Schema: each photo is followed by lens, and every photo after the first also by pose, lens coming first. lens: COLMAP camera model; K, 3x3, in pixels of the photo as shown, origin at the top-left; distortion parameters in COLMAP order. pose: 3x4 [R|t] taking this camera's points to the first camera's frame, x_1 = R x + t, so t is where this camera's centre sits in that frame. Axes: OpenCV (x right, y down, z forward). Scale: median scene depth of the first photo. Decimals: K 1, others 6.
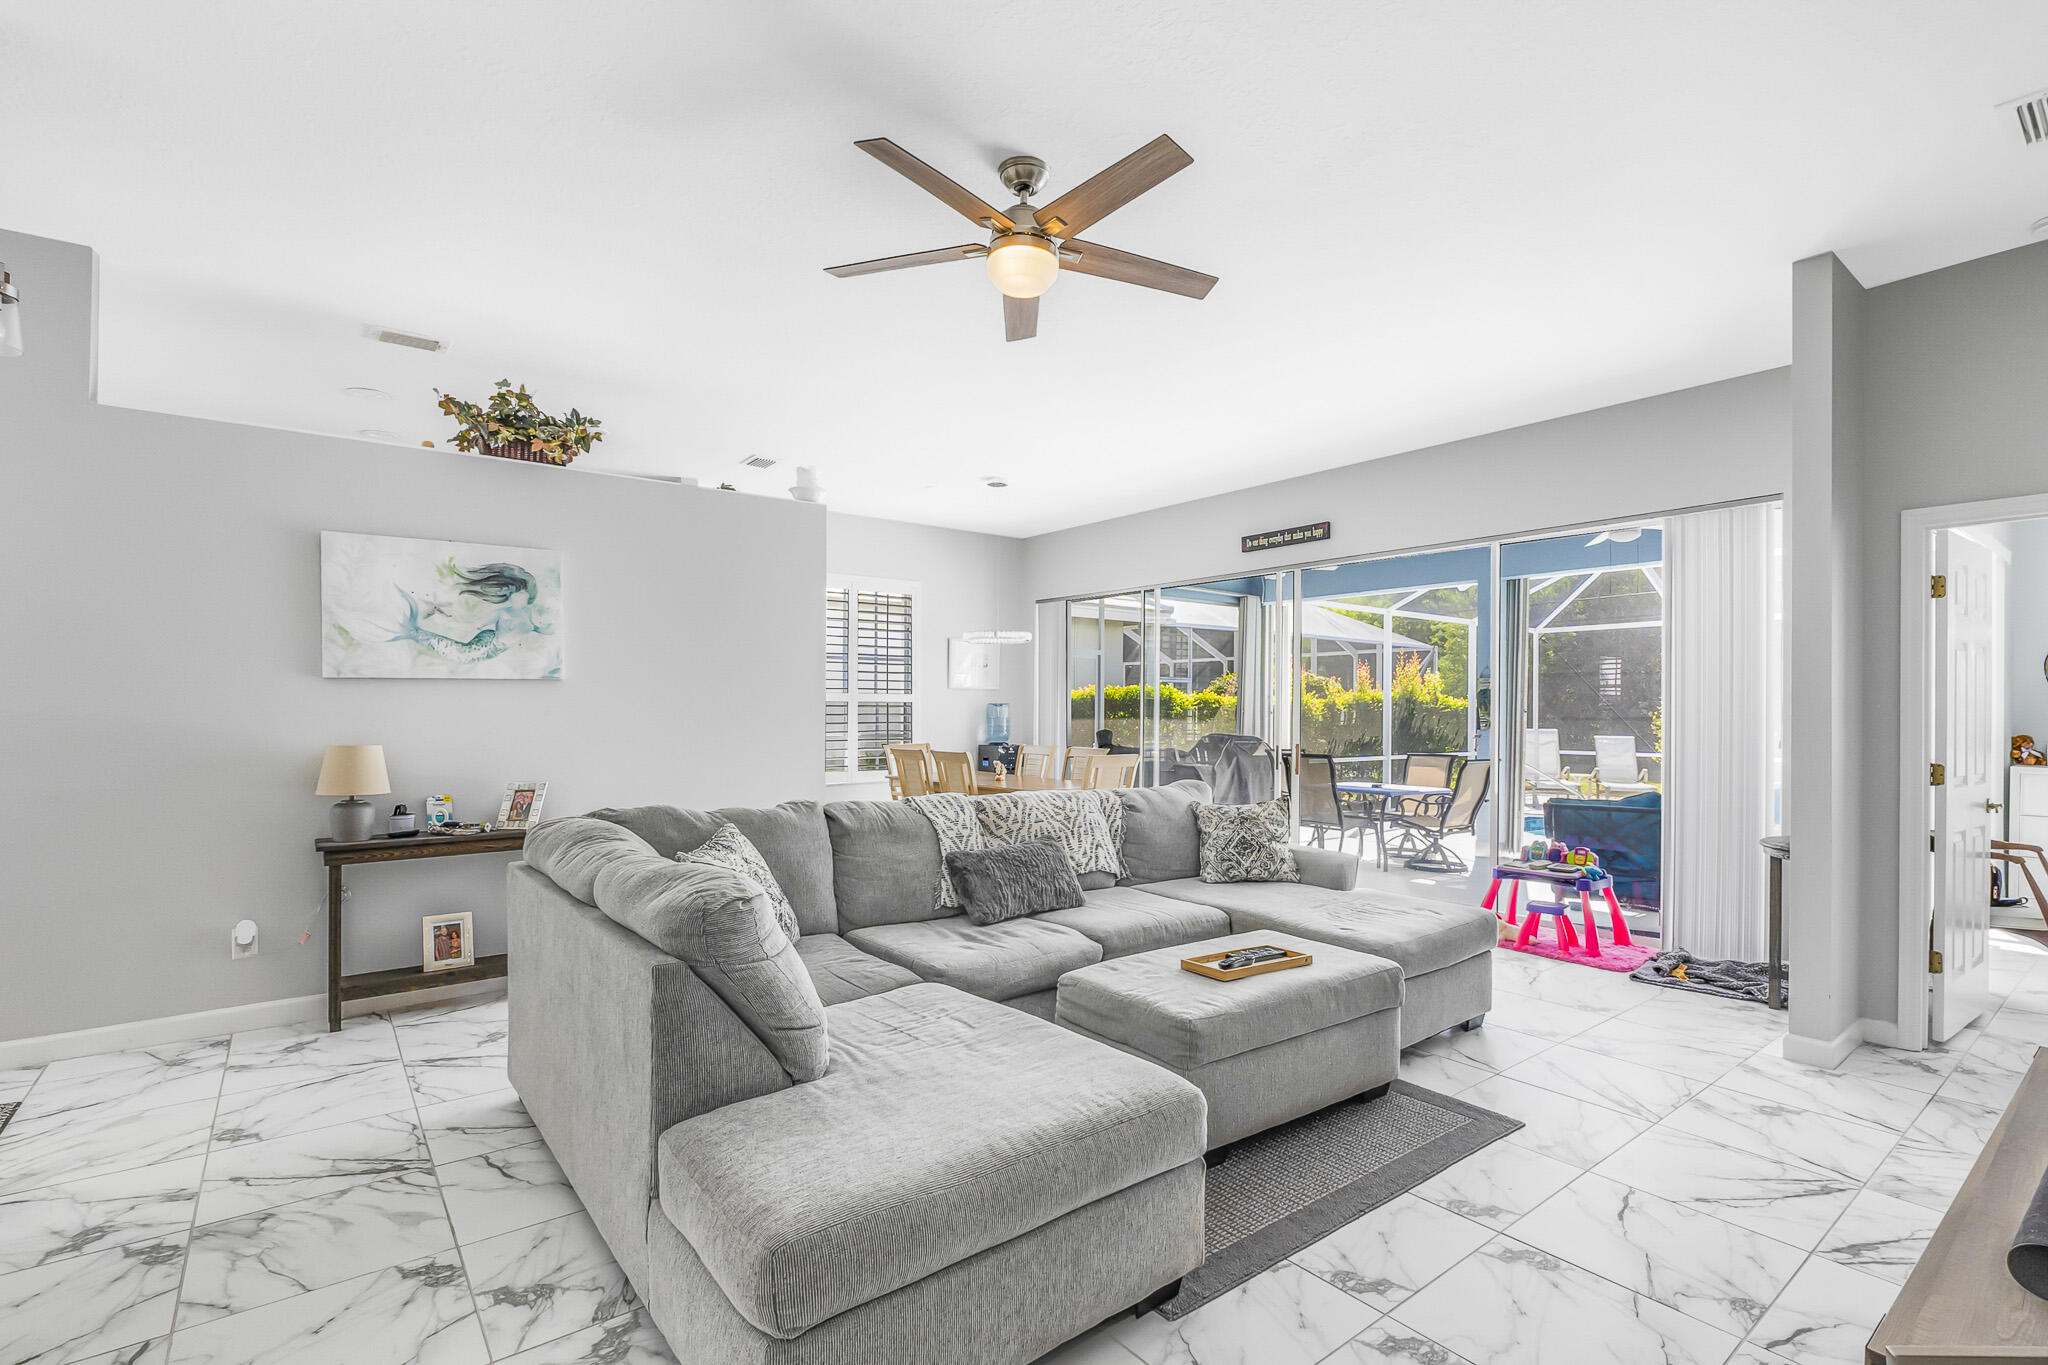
lens RADIAL K [[954.3, 0, 1040.9], [0, 954.3, 702.8], [0, 0, 1]] dist [-0.012553, 0.002239]
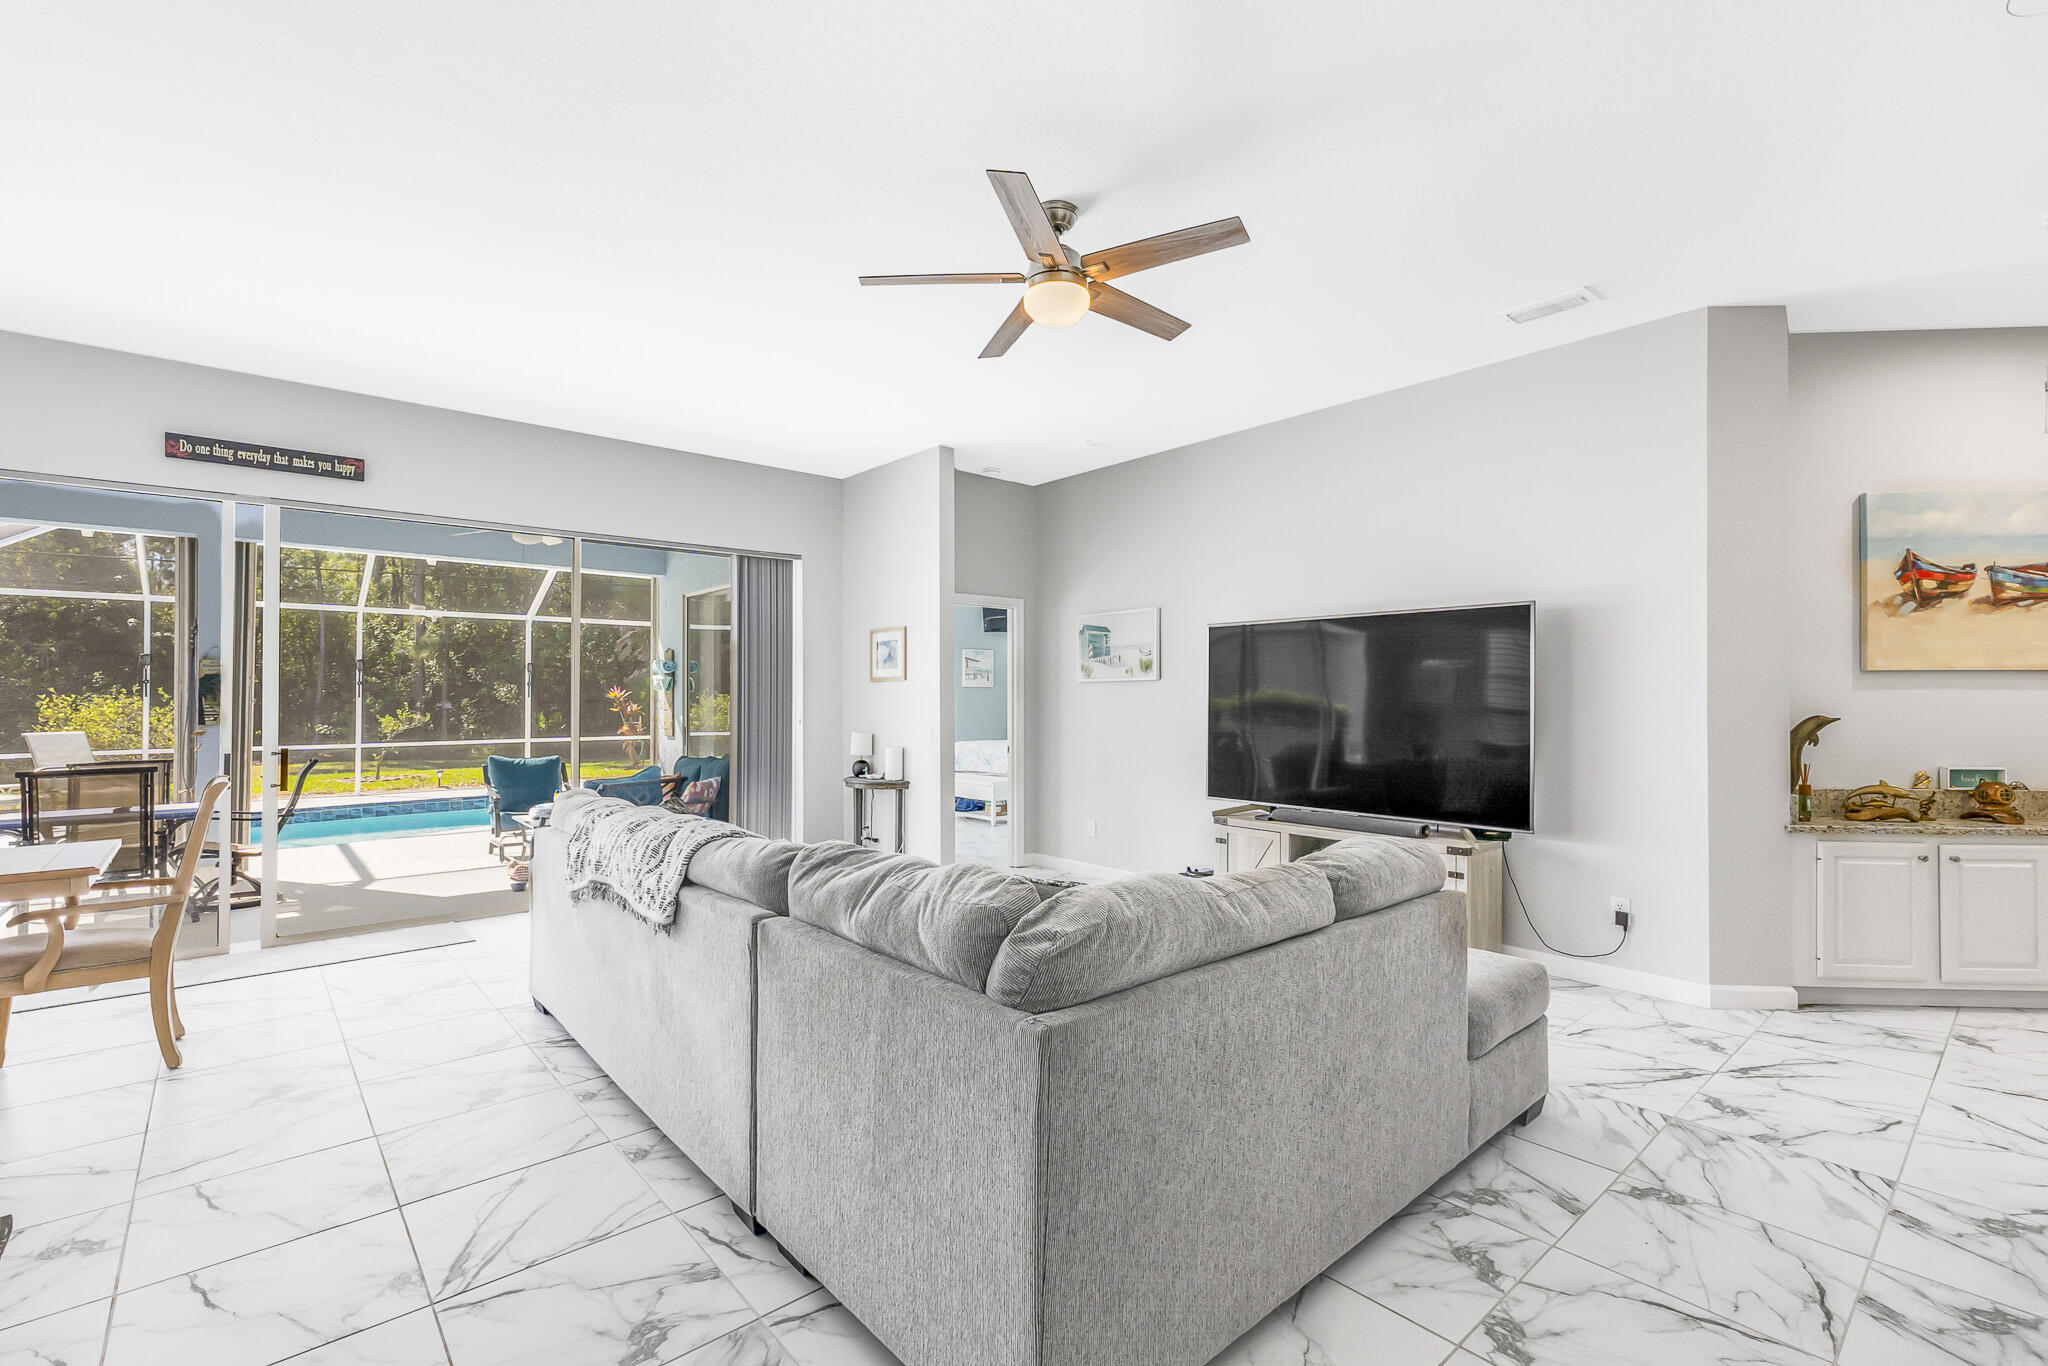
lens RADIAL K [[901.8, 0, 1054.4], [0, 901.8, 698.6], [0, 0, 1]] dist [0.009347, -0.000188]
pose [[-0.053955, -0.010620, 0.998487, -0.707640], [0.001170, 0.999942, 0.010698, -0.001577], [-0.998543, 0.001746, -0.053940, 0.711718]]
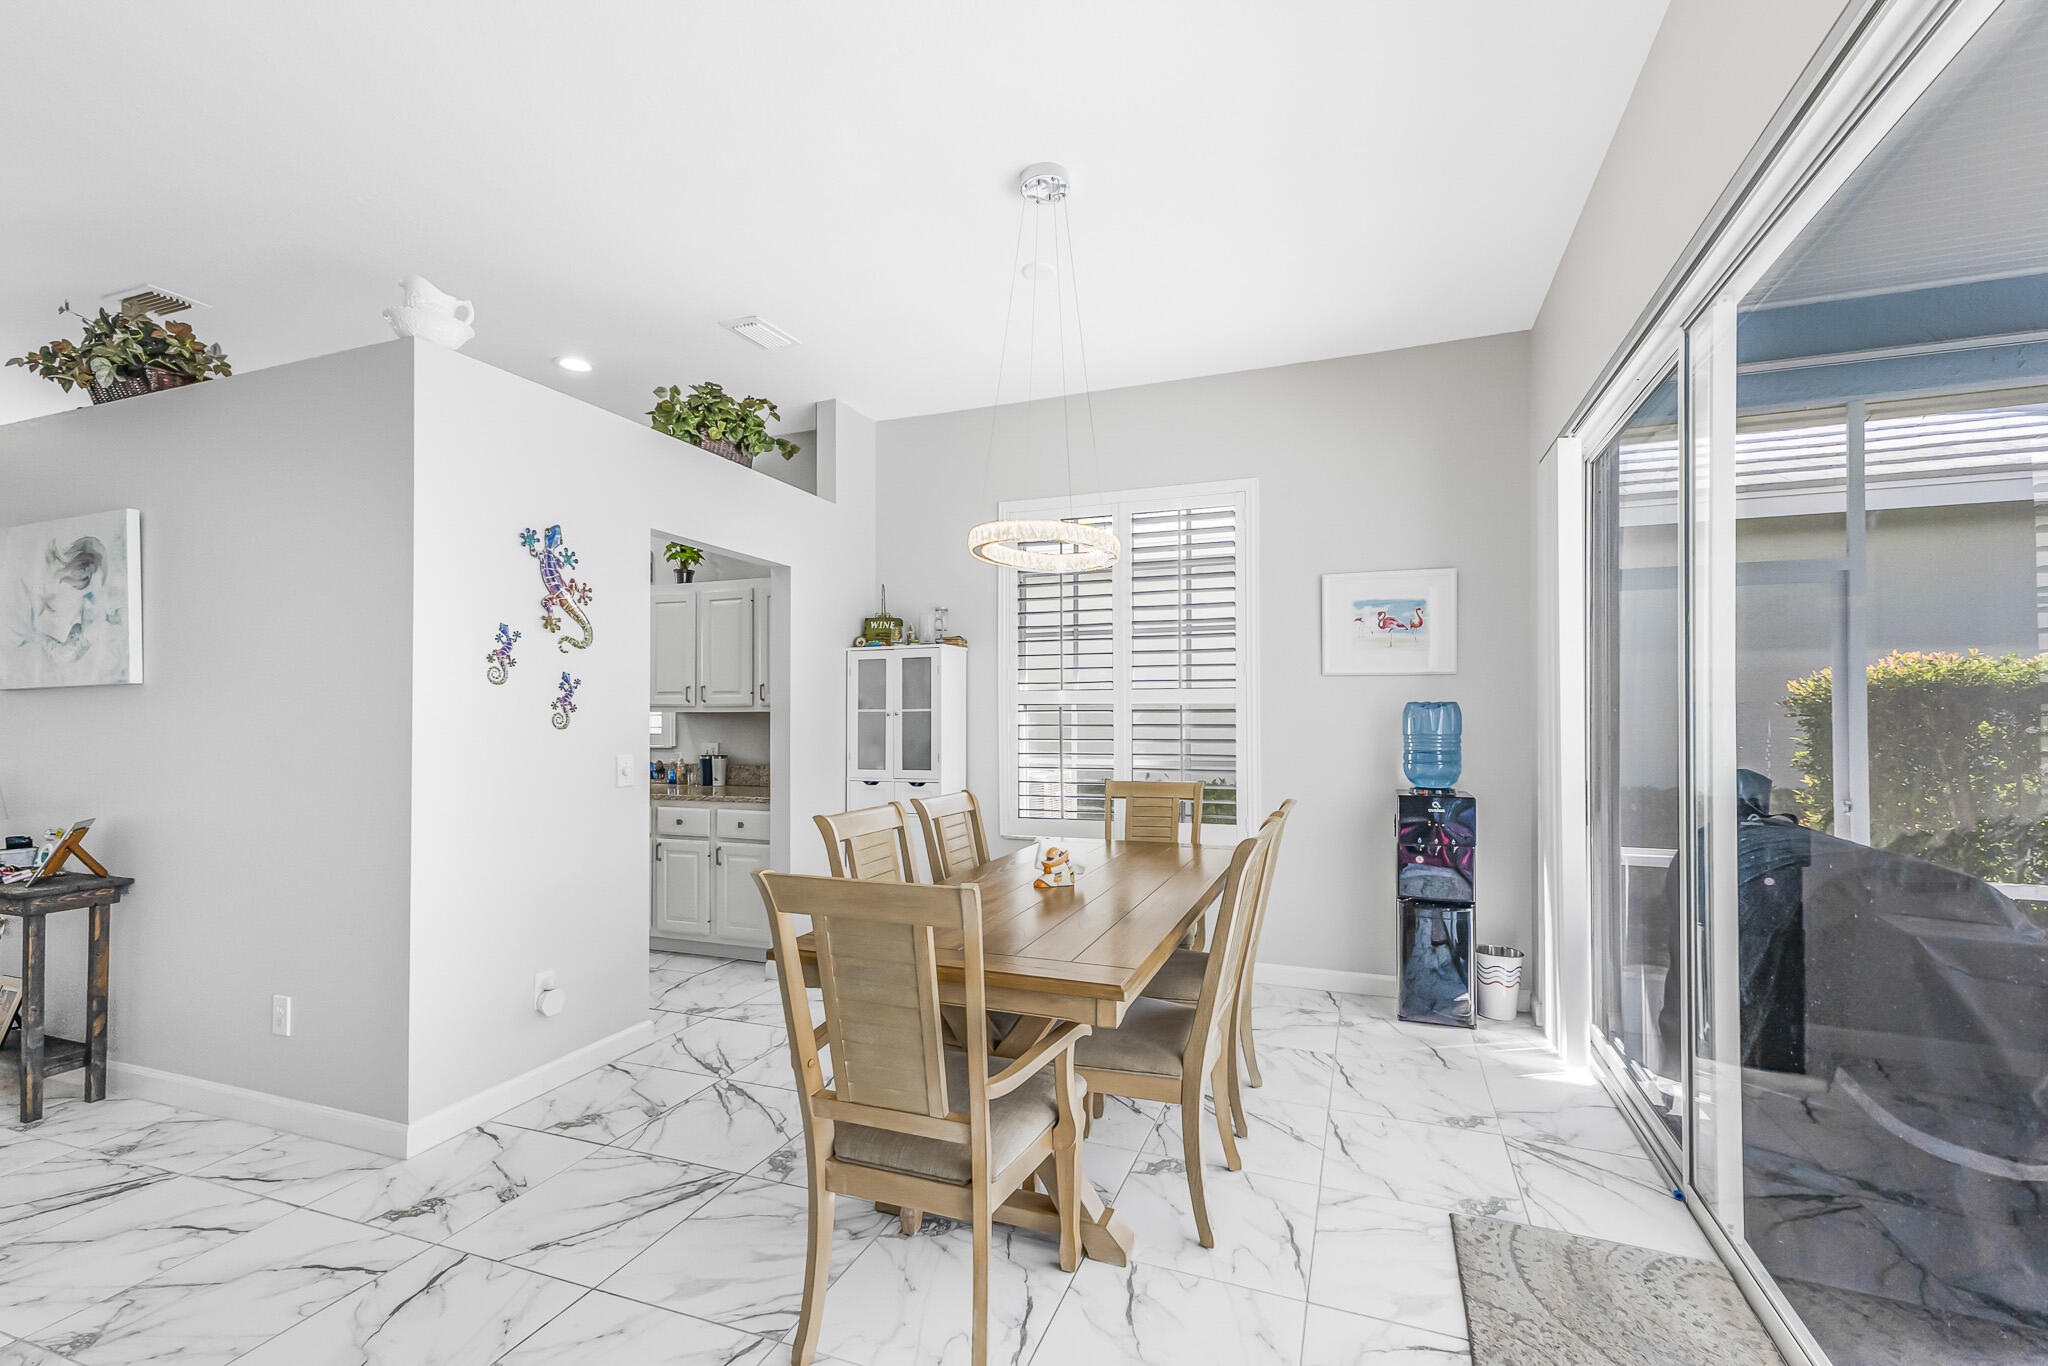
lens RADIAL K [[870.0, 0, 1064.6], [0, 870.0, 702.3], [0, 0, 1]] dist [0.002347, 0.000110]
pose [[0.520981, -0.016722, -0.853405, 0.454045], [0.011551, 0.999855, -0.012540, 0.007893], [0.853490, -0.003325, 0.521098, 1.272720]]
